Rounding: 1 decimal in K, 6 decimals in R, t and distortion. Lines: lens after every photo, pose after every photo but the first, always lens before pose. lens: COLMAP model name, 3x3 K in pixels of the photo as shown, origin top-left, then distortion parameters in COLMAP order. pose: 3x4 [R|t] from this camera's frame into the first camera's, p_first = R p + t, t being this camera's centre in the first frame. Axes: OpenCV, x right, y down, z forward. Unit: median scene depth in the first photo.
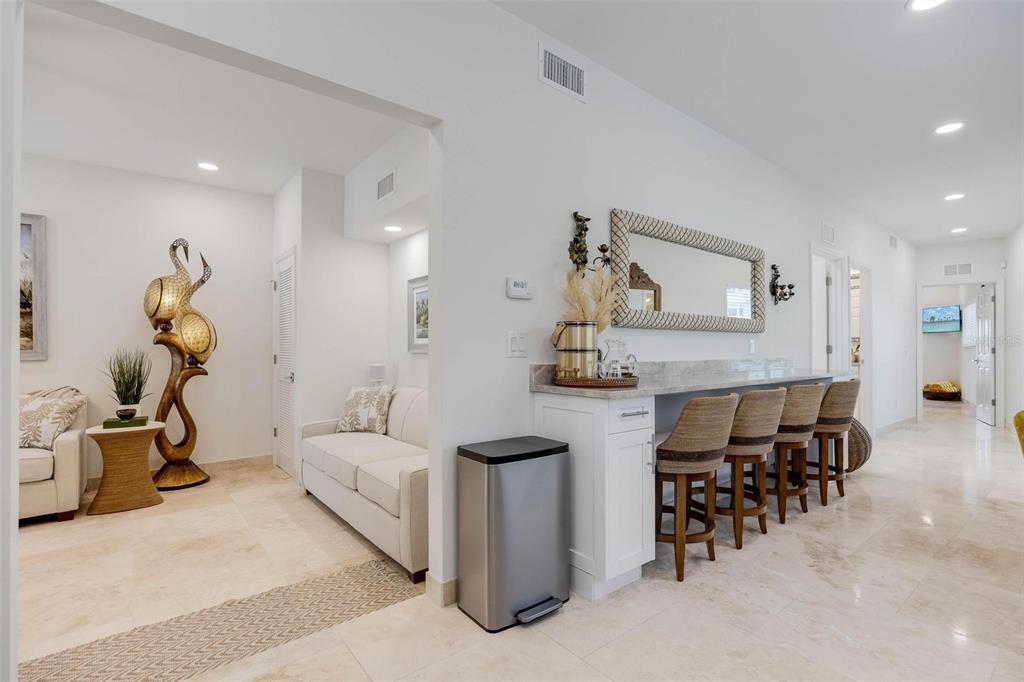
lens RADIAL K [[485.6, 0, 514.5], [0, 485.6, 345.7], [0, 0, 1]] dist [-0.012877, 0.002605]
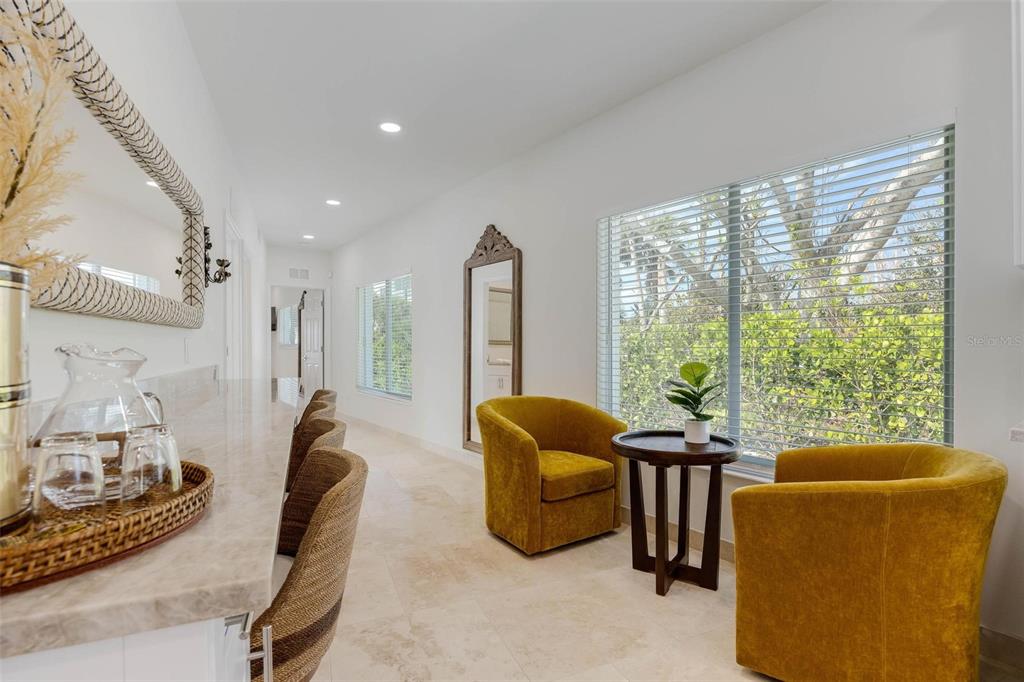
lens RADIAL K [[485.6, 0, 507.7], [0, 485.6, 345.1], [0, 0, 1]] dist [-0.012877, 0.002605]
pose [[0.257796, -0.002105, 0.966197, 0.002423], [-0.006066, 0.999974, 0.003797, -0.008352], [-0.966180, -0.006840, 0.257777, 0.391318]]
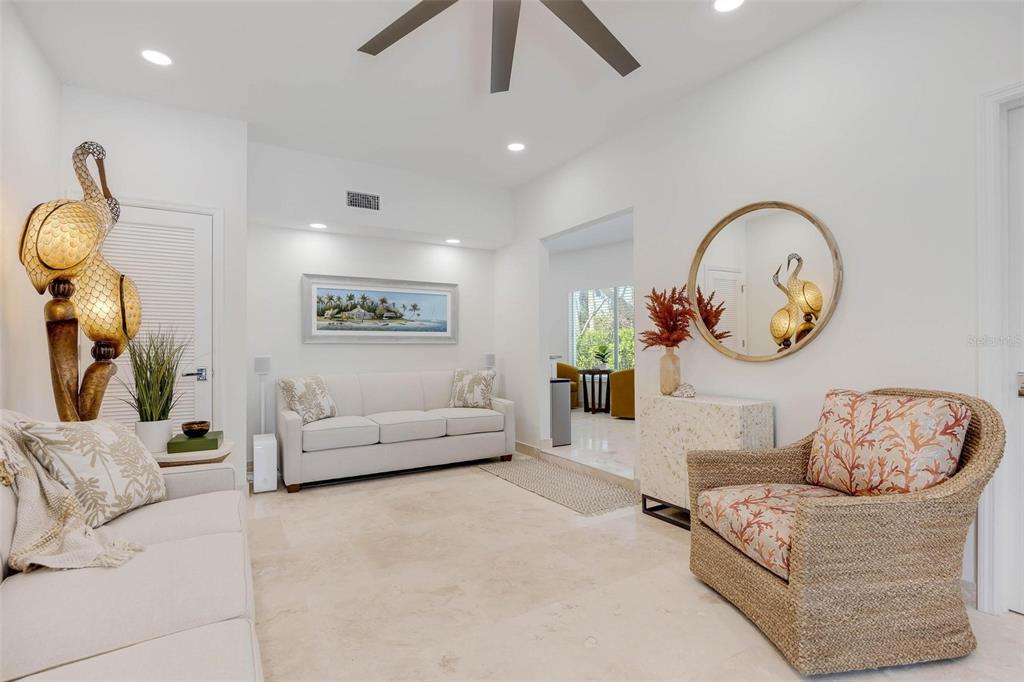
lens RADIAL K [[543.1, 0, 512.1], [0, 543.1, 346.4], [0, 0, 1]] dist [-0.006010, -0.001341]
pose [[0.097444, 0.010874, 0.995182, -1.375845], [0.005168, 0.999921, -0.011432, 0.037662], [-0.995228, 0.006257, 0.097380, 0.460994]]
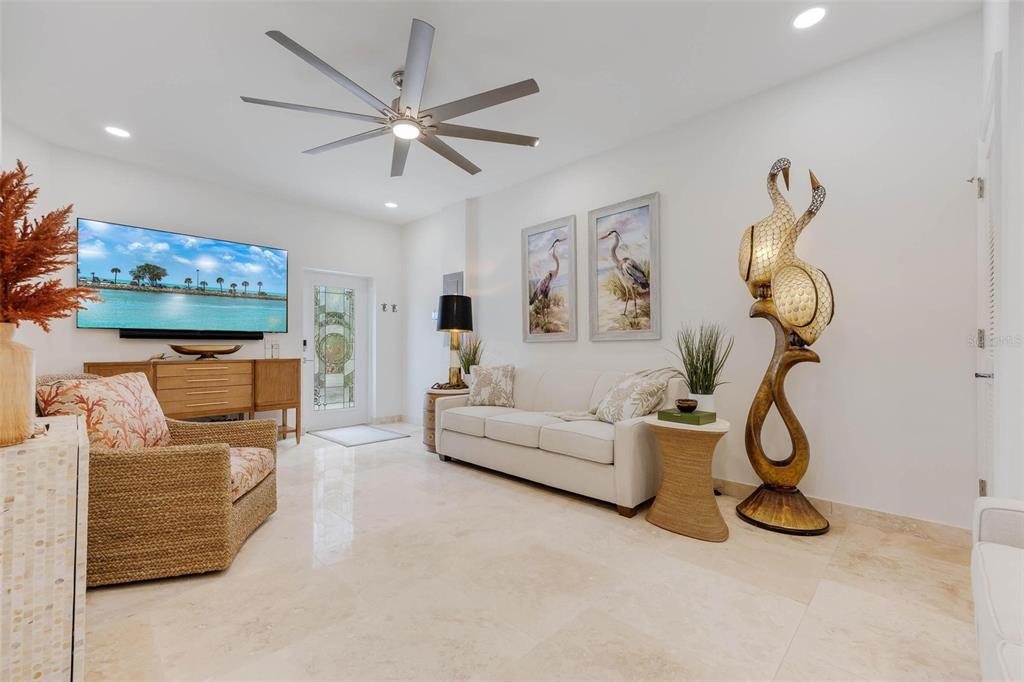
lens RADIAL K [[431.2, 0, 505.7], [0, 431.2, 344.7], [0, 0, 1]] dist [0.014416, -0.000796]
pose [[0.131563, -0.002783, -0.991304, -0.146946], [0.001744, 0.999995, -0.002576, 0.042276], [0.991306, -0.001390, 0.131568, 0.573969]]
